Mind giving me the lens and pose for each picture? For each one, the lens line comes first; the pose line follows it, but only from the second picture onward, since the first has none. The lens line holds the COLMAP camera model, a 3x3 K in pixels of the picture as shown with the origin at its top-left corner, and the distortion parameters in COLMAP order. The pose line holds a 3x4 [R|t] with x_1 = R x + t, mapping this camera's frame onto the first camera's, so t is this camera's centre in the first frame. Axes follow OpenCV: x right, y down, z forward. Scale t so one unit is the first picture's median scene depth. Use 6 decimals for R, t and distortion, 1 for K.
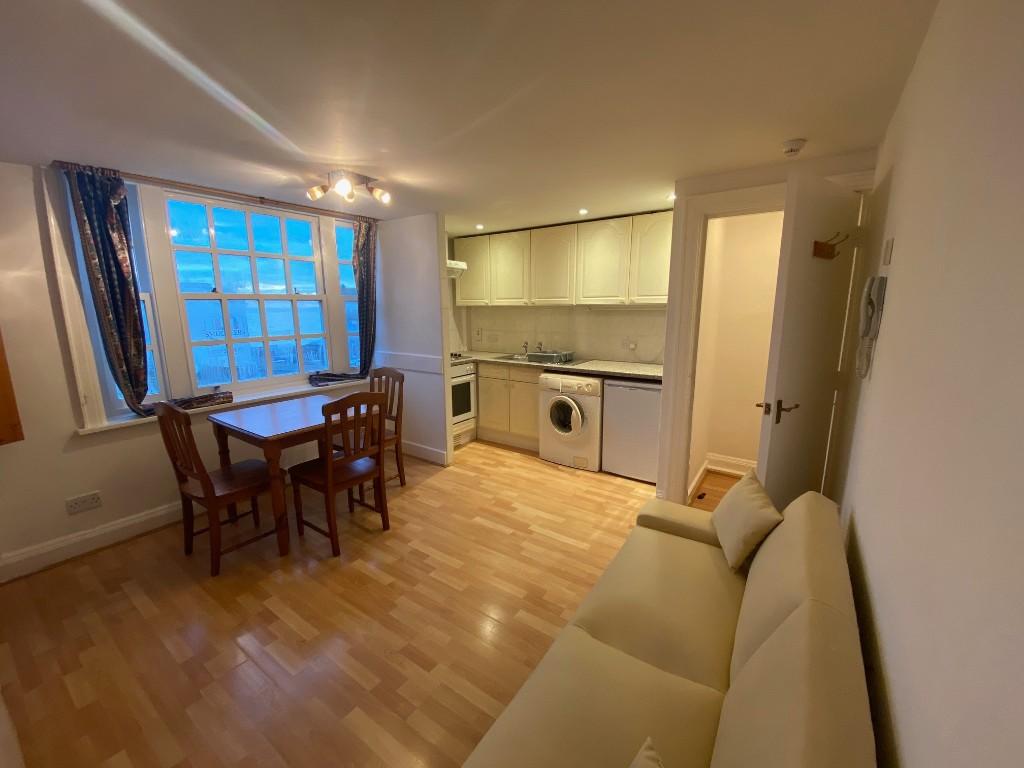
lens RADIAL K [[414.1, 0, 511.4], [0, 414.1, 383.0], [0, 0, 1]] dist [-0.001518, -0.000843]
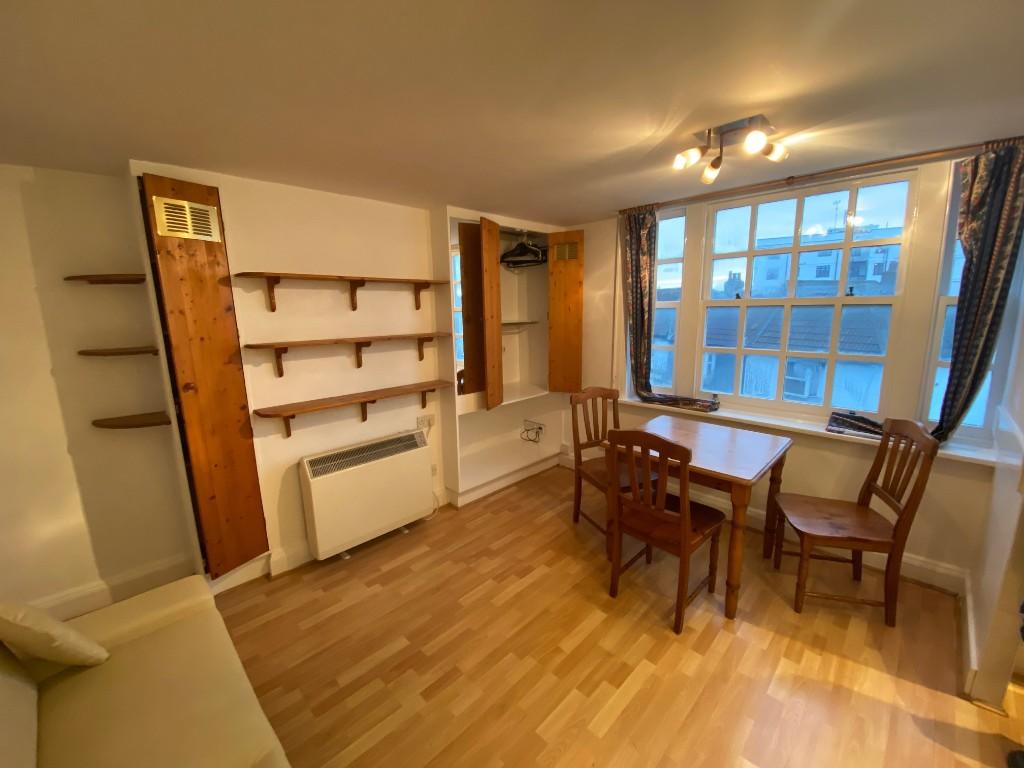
lens RADIAL K [[414.1, 0, 513.8], [0, 414.1, 385.7], [0, 0, 1]] dist [-0.001518, -0.000843]
pose [[-0.169720, 0.200710, -0.964837, 0.281149], [-0.164281, 0.959579, 0.228515, -0.139734], [0.971703, 0.197288, -0.129887, 0.577713]]
